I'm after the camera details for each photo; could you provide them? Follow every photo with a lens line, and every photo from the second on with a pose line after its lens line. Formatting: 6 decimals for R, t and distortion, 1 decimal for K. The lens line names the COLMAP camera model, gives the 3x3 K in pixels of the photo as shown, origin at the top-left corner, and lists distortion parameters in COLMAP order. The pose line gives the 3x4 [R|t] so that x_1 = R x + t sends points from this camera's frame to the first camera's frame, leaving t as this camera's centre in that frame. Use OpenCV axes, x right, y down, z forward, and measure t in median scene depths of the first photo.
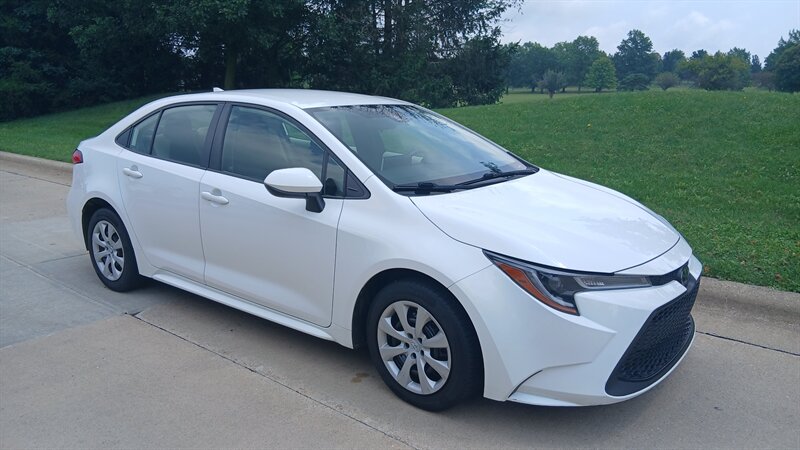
lens RADIAL K [[600.7, 0, 401.1], [0, 600.7, 226.6], [0, 0, 1]] dist [0.098295, -0.167277]
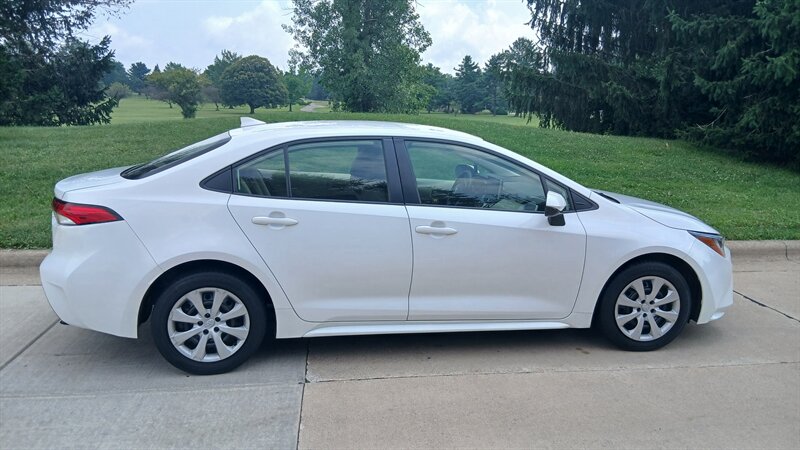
lens RADIAL K [[593.7, 0, 398.4], [0, 593.7, 231.3], [0, 0, 1]] dist [0.088079, -0.151505]
pose [[0.673156, -0.137629, 0.726580, -1.077675], [0.142888, 0.988220, 0.054807, -0.109395], [-0.725564, 0.066926, 0.684892, 0.354689]]
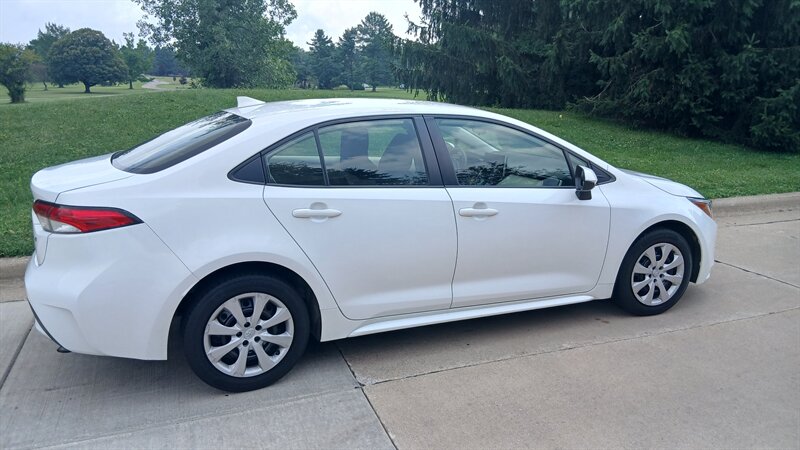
lens RADIAL K [[593.7, 0, 396.6], [0, 593.7, 229.0], [0, 0, 1]] dist [0.088079, -0.151505]
pose [[0.484999, -0.203043, 0.850617, -1.194483], [0.185947, 0.974375, 0.126563, -0.166985], [-0.854517, 0.096787, 0.510326, 0.620512]]
